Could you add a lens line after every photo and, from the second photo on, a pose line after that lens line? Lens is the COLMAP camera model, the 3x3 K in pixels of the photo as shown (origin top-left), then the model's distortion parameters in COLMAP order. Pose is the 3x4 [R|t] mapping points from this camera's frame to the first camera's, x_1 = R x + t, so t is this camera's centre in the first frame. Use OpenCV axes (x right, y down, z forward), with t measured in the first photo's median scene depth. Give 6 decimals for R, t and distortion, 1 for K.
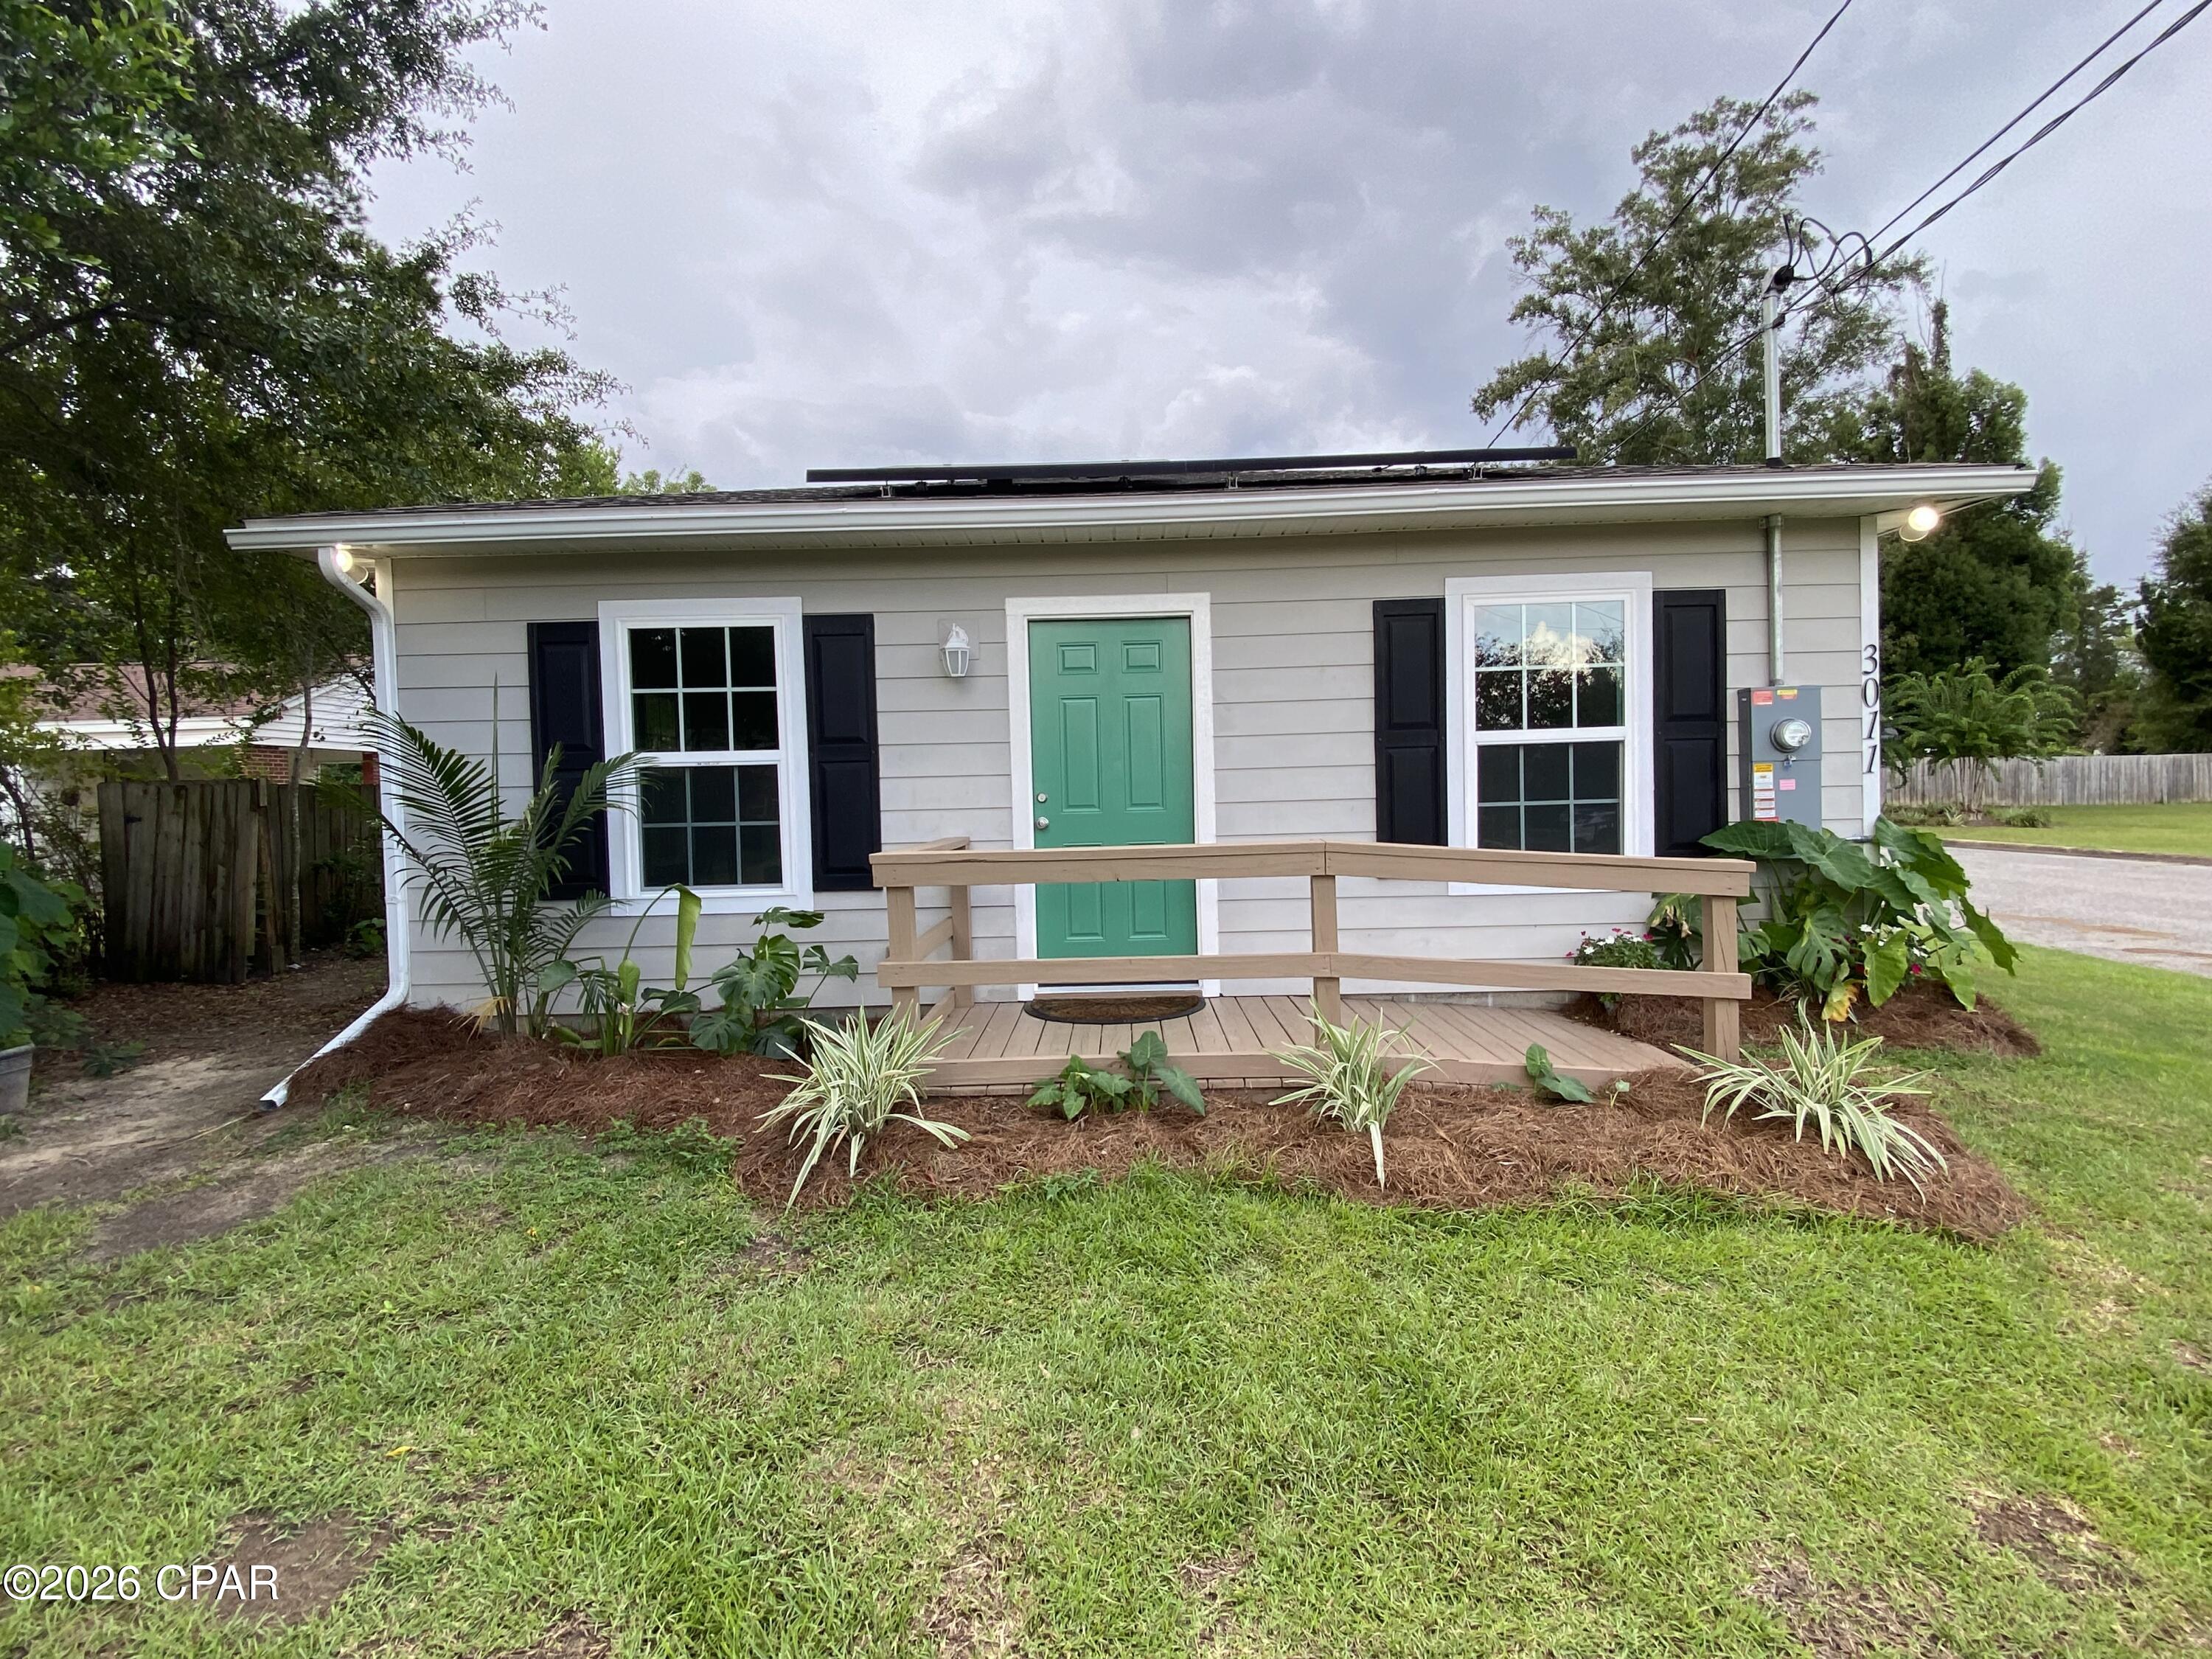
lens RADIAL K [[1036.2, 0, 1116.3], [0, 1036.2, 824.1], [0, 0, 1]] dist [0.004017, 0.000159]
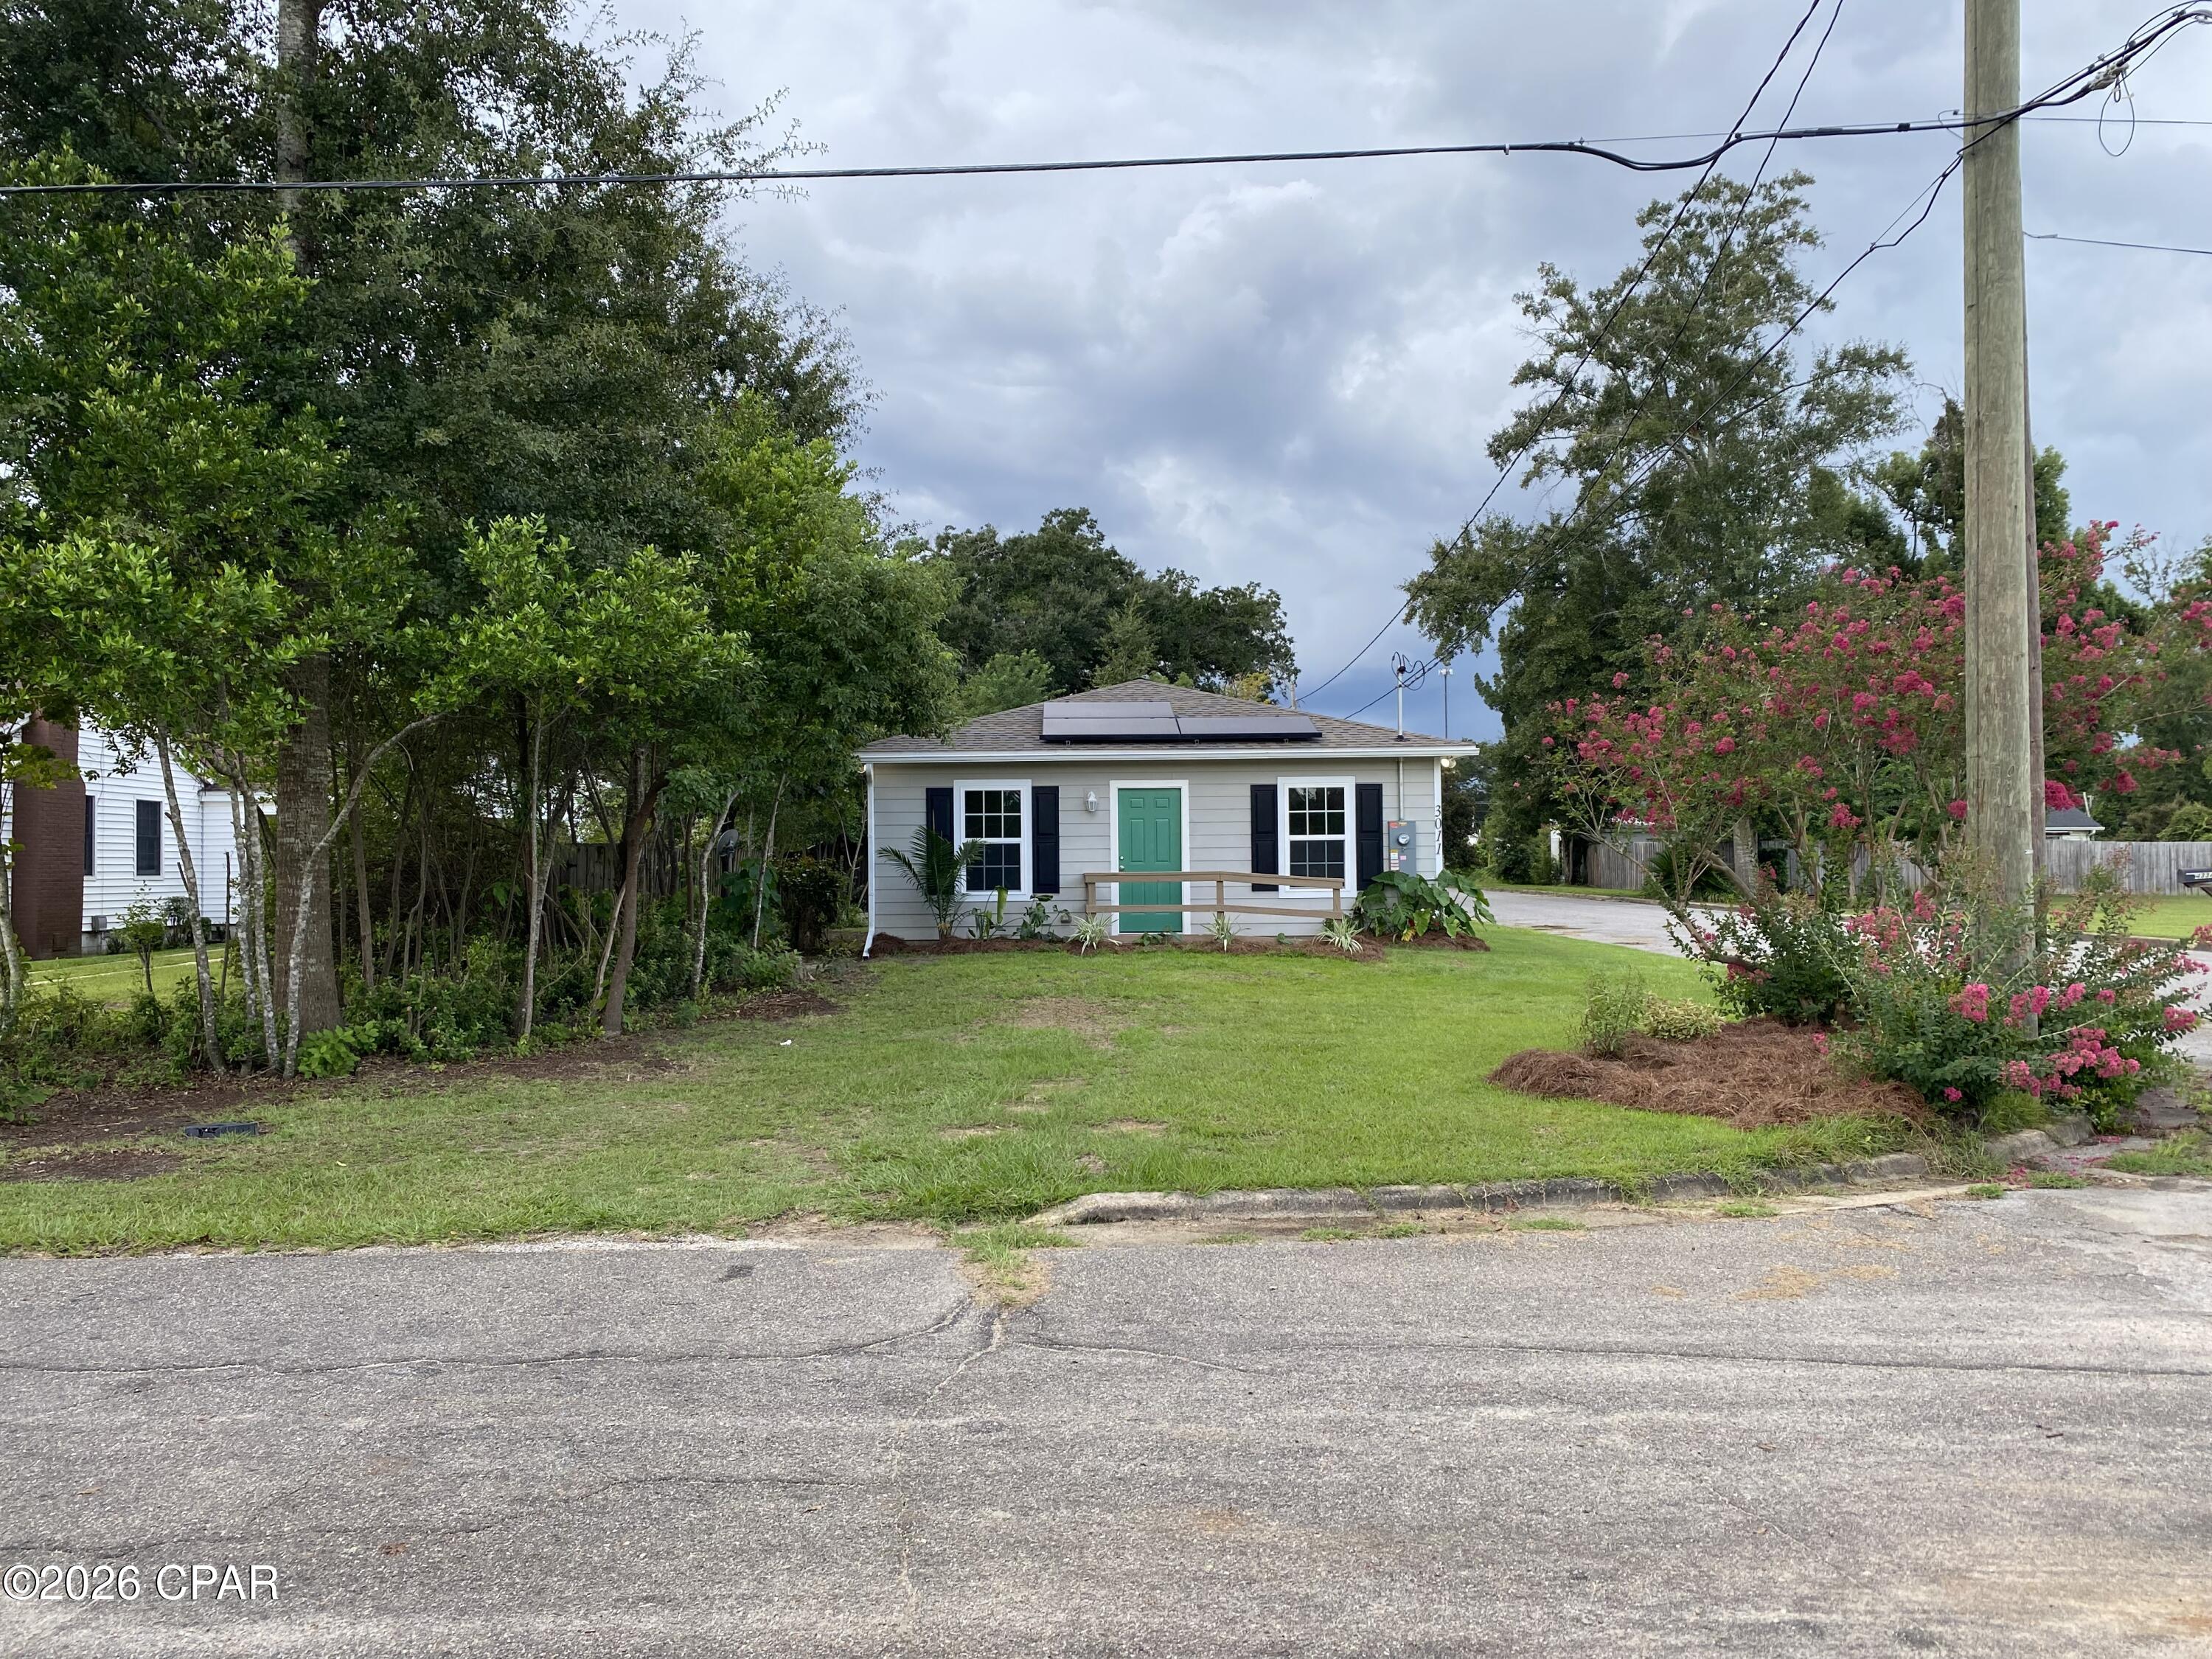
lens RADIAL K [[1675.0, 0, 1101.5], [0, 1675.0, 834.0], [0, 0, 1]] dist [-0.000747, -0.000727]
pose [[0.999498, 0.016048, 0.027307, -0.239492], [-0.014593, 0.998506, -0.052656, 0.134674], [-0.028112, 0.052231, 0.998239, -3.160533]]
